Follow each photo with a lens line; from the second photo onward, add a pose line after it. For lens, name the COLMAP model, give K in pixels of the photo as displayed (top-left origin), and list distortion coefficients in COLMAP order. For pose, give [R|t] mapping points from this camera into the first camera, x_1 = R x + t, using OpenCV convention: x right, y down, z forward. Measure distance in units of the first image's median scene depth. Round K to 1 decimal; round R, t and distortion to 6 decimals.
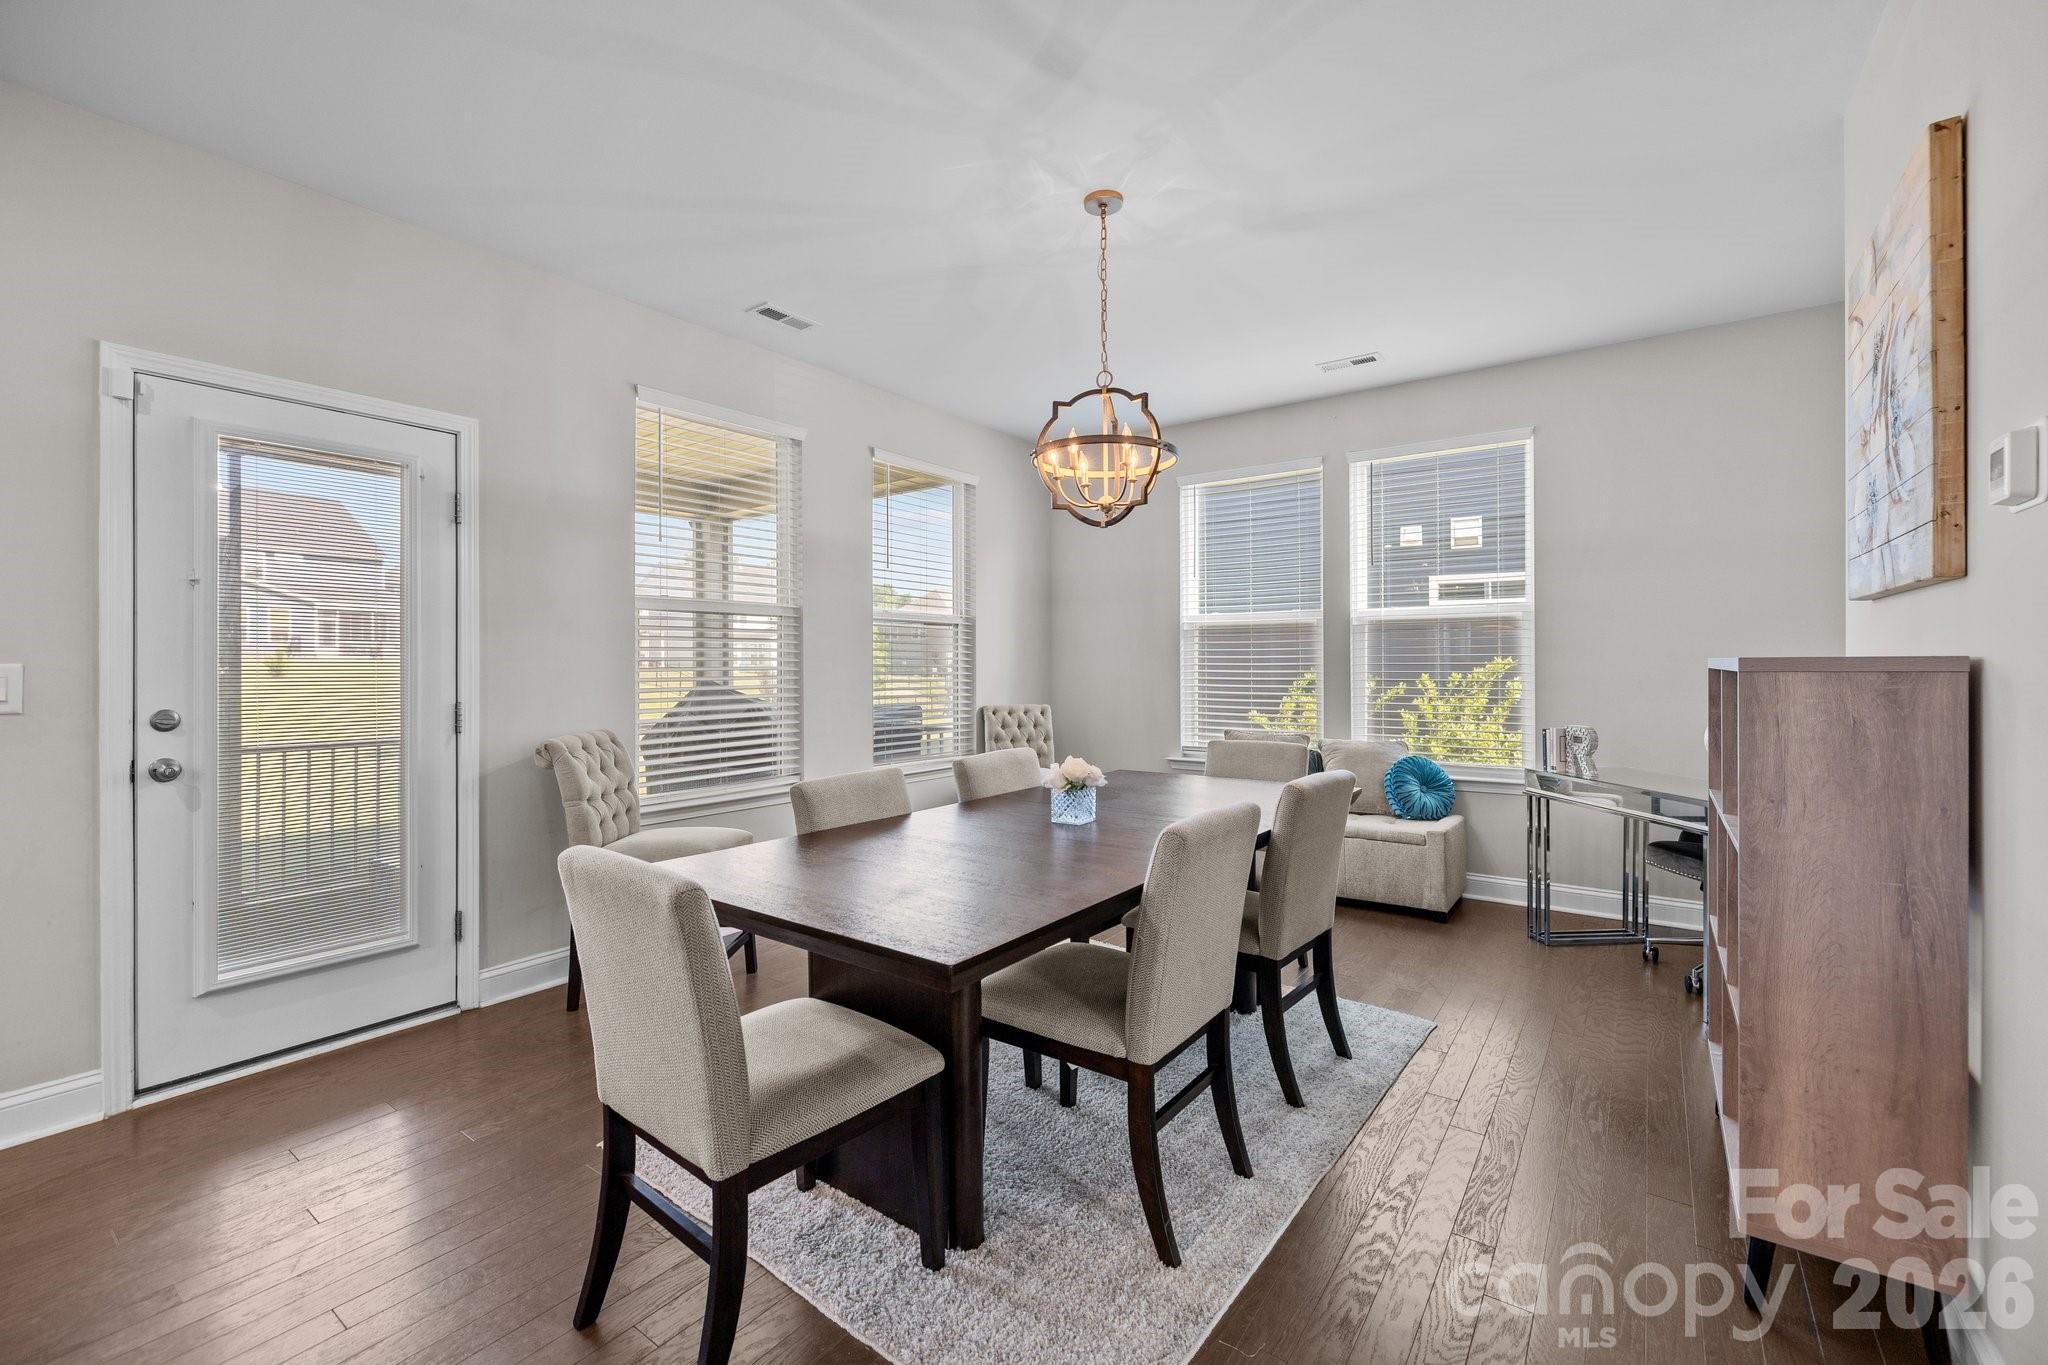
lens RADIAL K [[860.4, 0, 1023.7], [0, 860.4, 672.6], [0, 0, 1]] dist [0.000142, -0.000070]
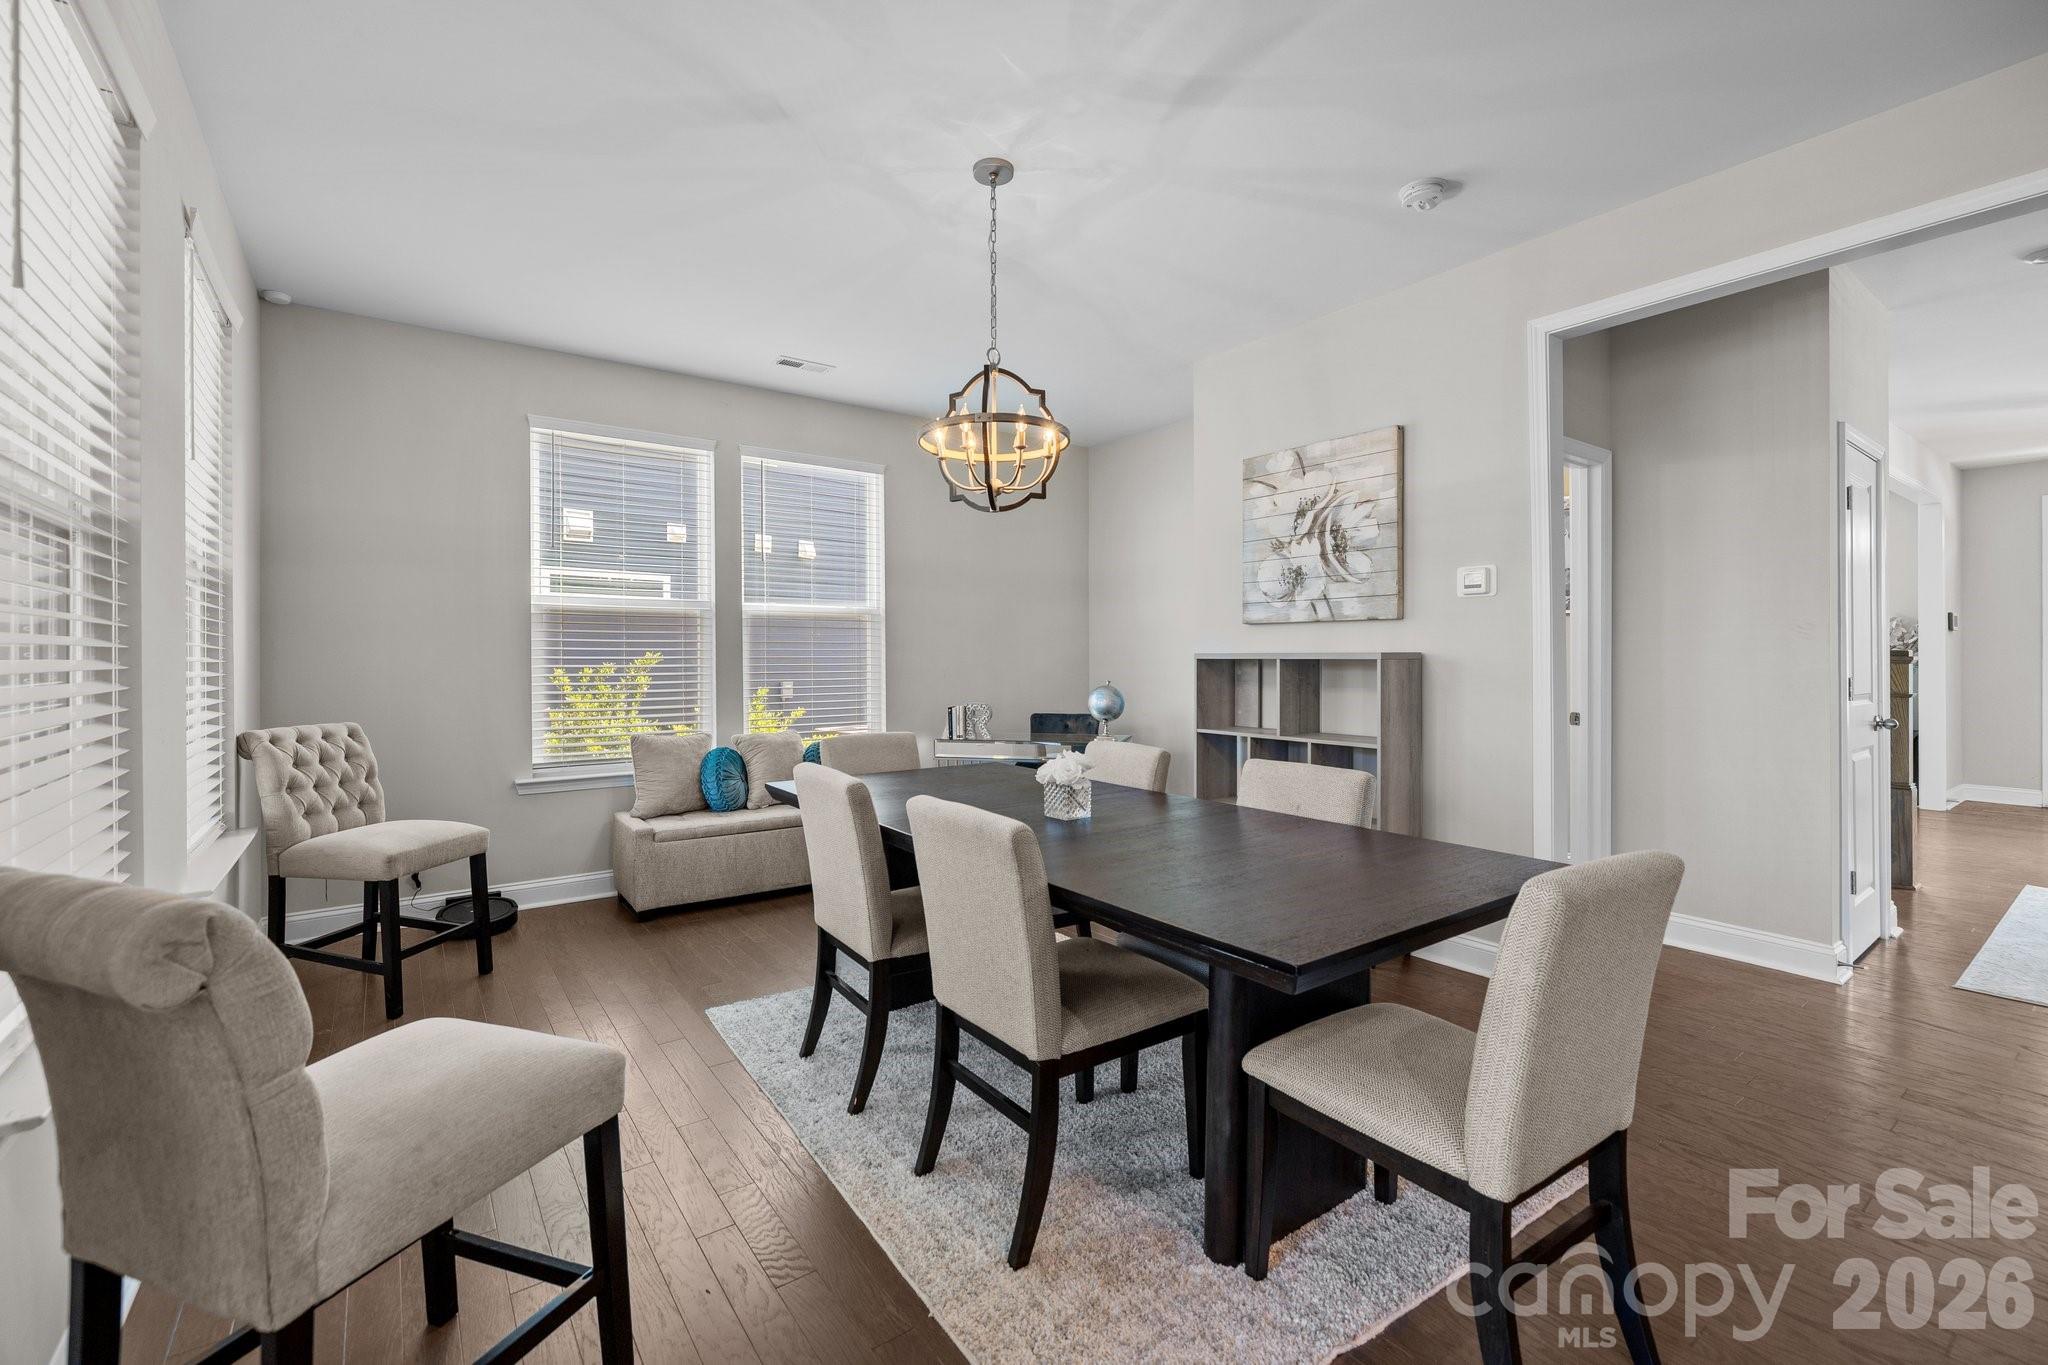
lens RADIAL K [[870.5, 0, 1006.3], [0, 870.5, 662.2], [0, 0, 1]] dist [0.000077, 0.000135]
pose [[0.314386, -0.002764, 0.949291, -0.819663], [0.008834, 0.999961, -0.000015, -0.003301], [-0.949254, 0.008391, 0.314398, 0.690274]]
